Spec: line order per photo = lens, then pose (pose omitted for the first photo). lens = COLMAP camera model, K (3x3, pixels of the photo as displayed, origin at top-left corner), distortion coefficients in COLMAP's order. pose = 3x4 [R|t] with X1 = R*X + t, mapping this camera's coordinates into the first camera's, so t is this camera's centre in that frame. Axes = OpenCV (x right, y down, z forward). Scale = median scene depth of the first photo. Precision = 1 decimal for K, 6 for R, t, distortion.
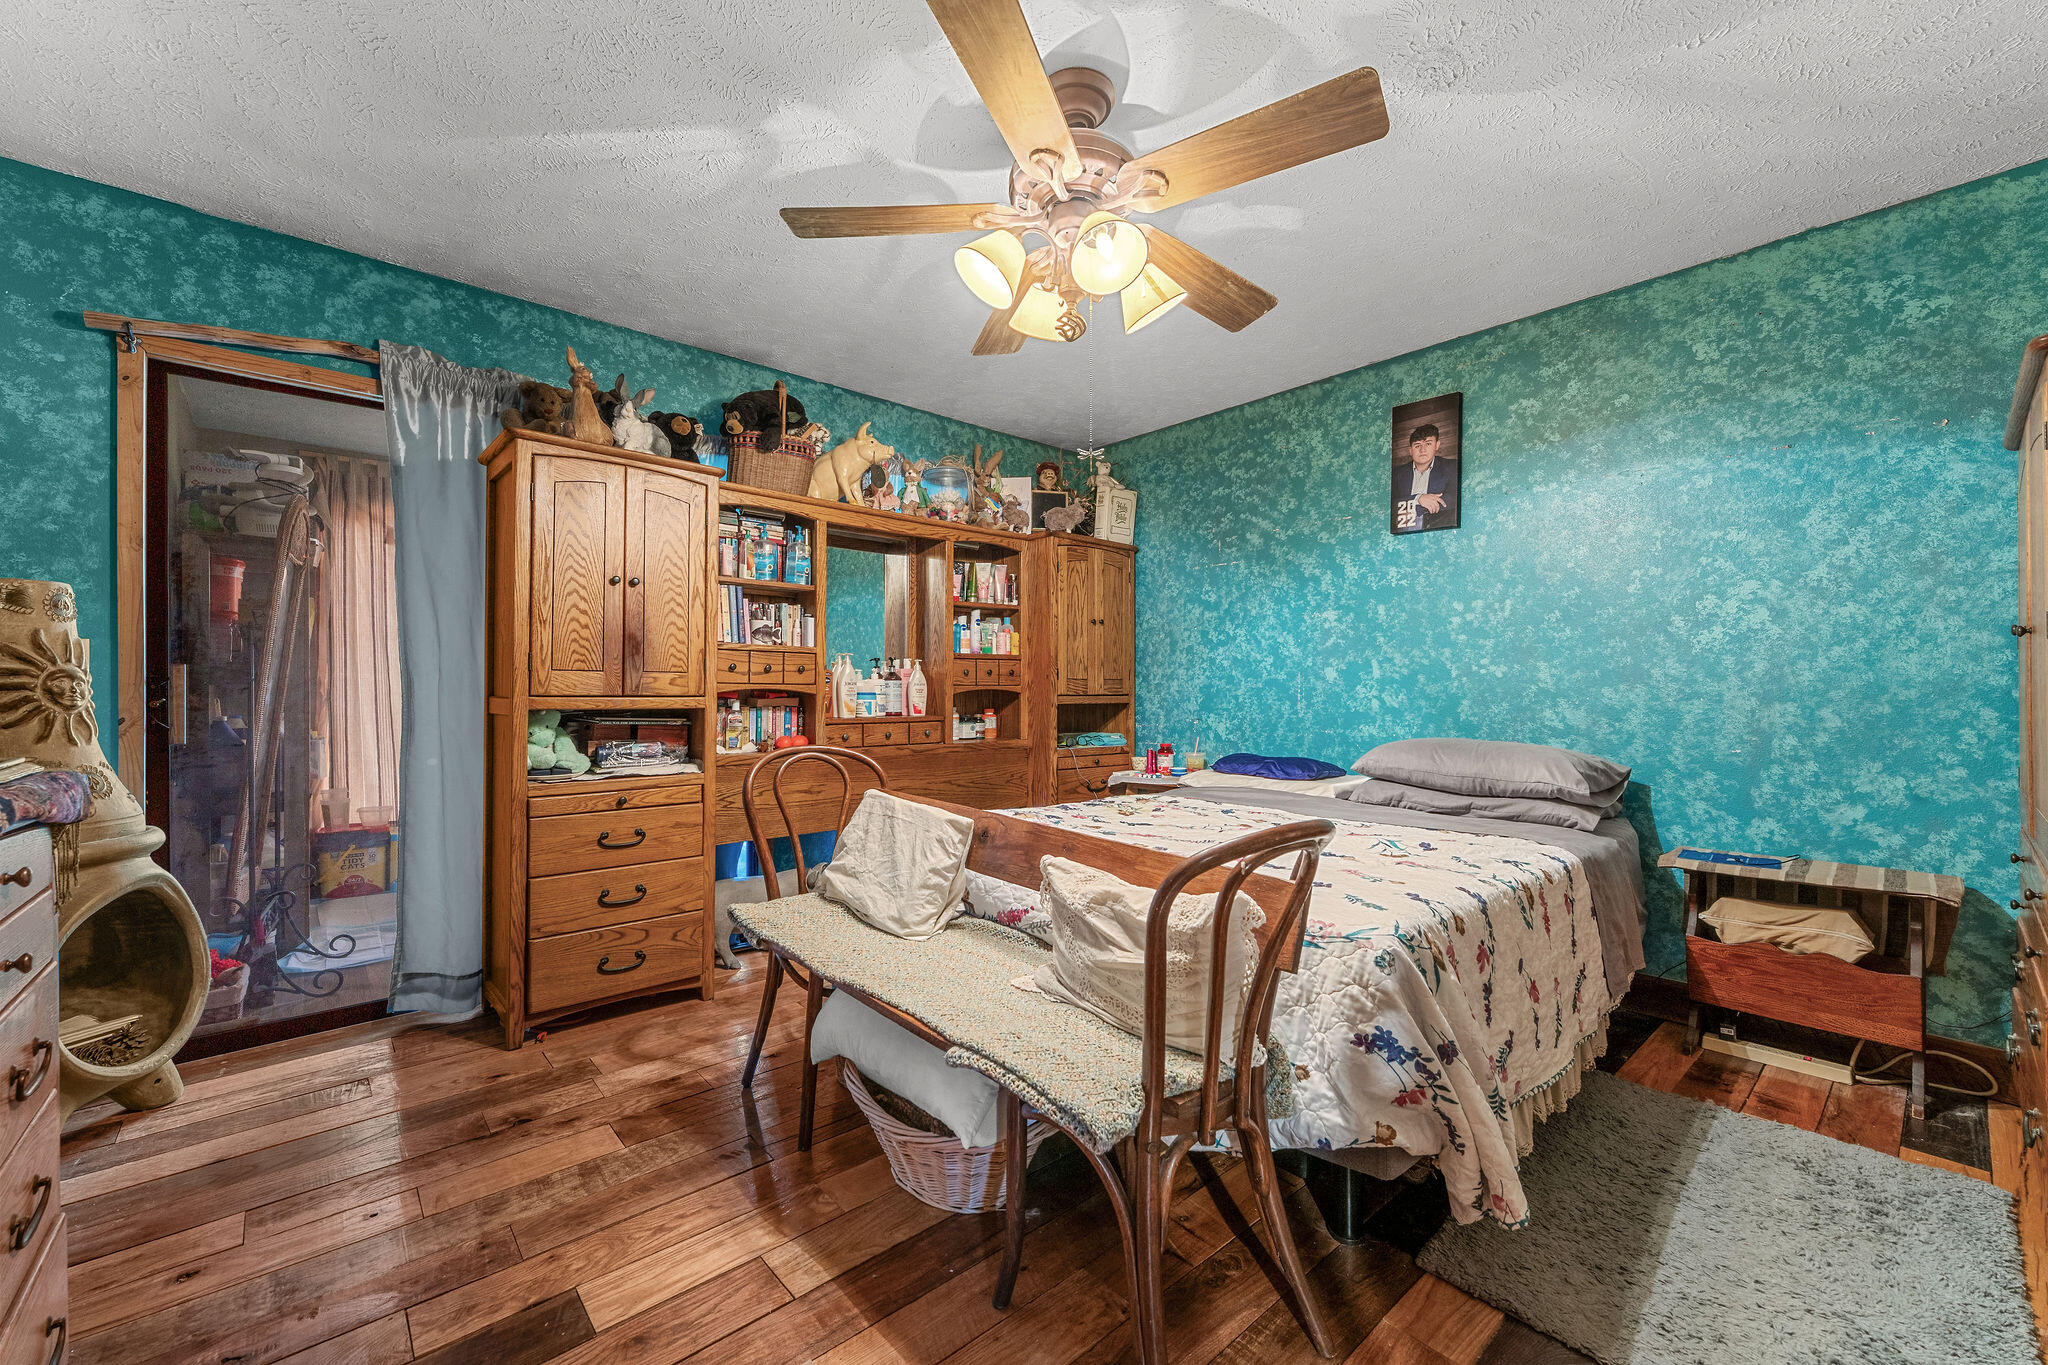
lens RADIAL K [[805.2, 0, 1027.4], [0, 805.2, 692.5], [0, 0, 1]] dist [-0.001836, -0.000560]
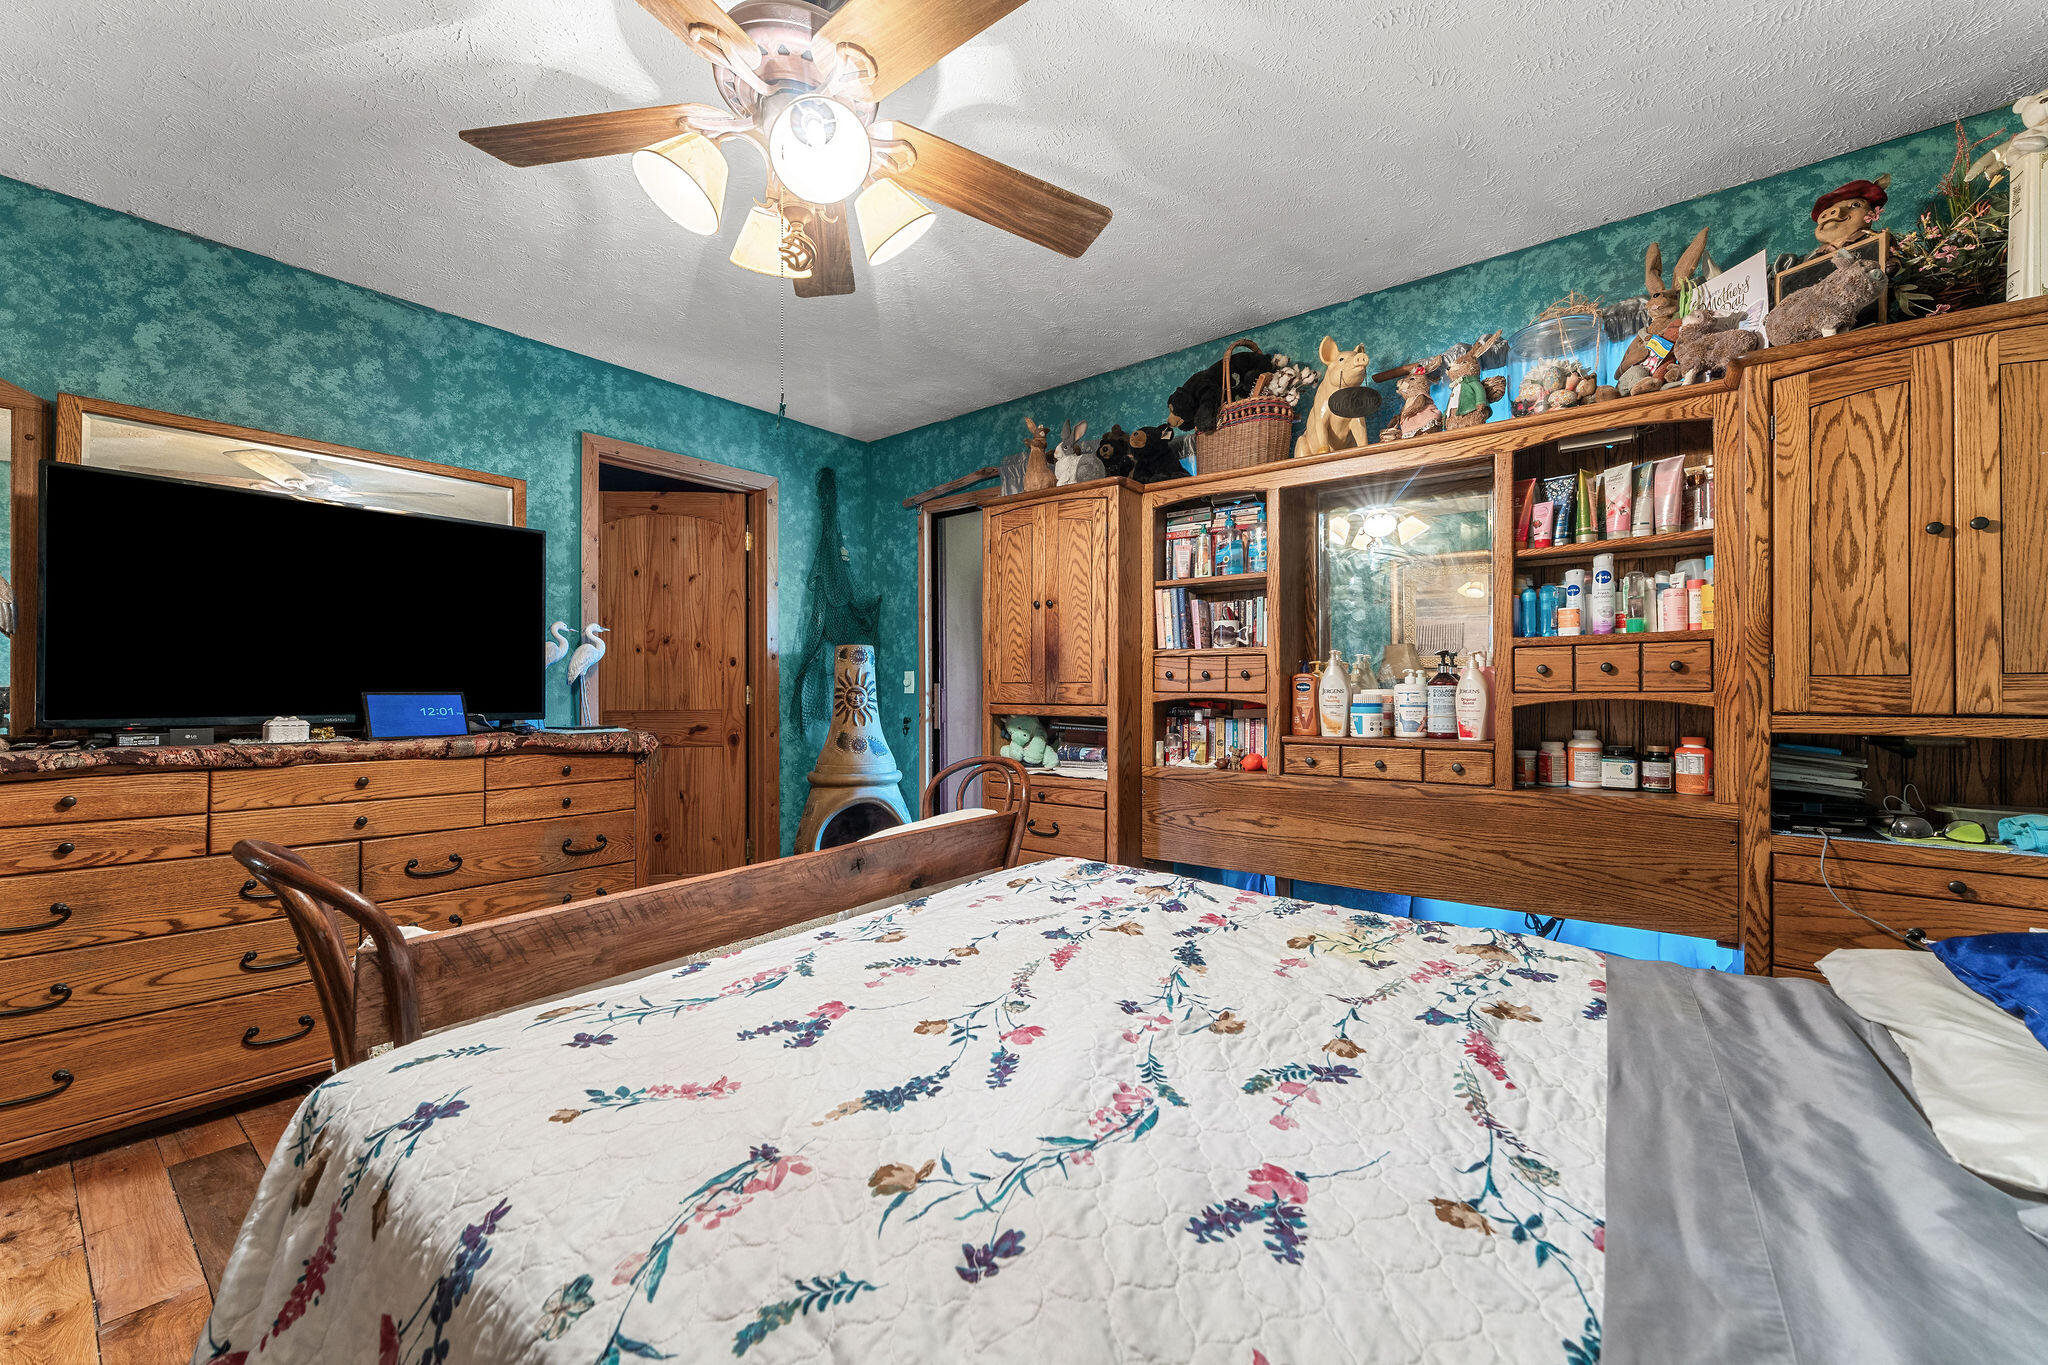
lens RADIAL K [[805.2, 0, 1026.2], [0, 805.2, 691.5], [0, 0, 1]] dist [-0.001836, -0.000560]
pose [[0.167888, -0.002068, -0.985804, 0.532352], [-0.001618, 0.999996, -0.002373, -0.009477], [0.985805, 0.001993, 0.167884, 0.666719]]
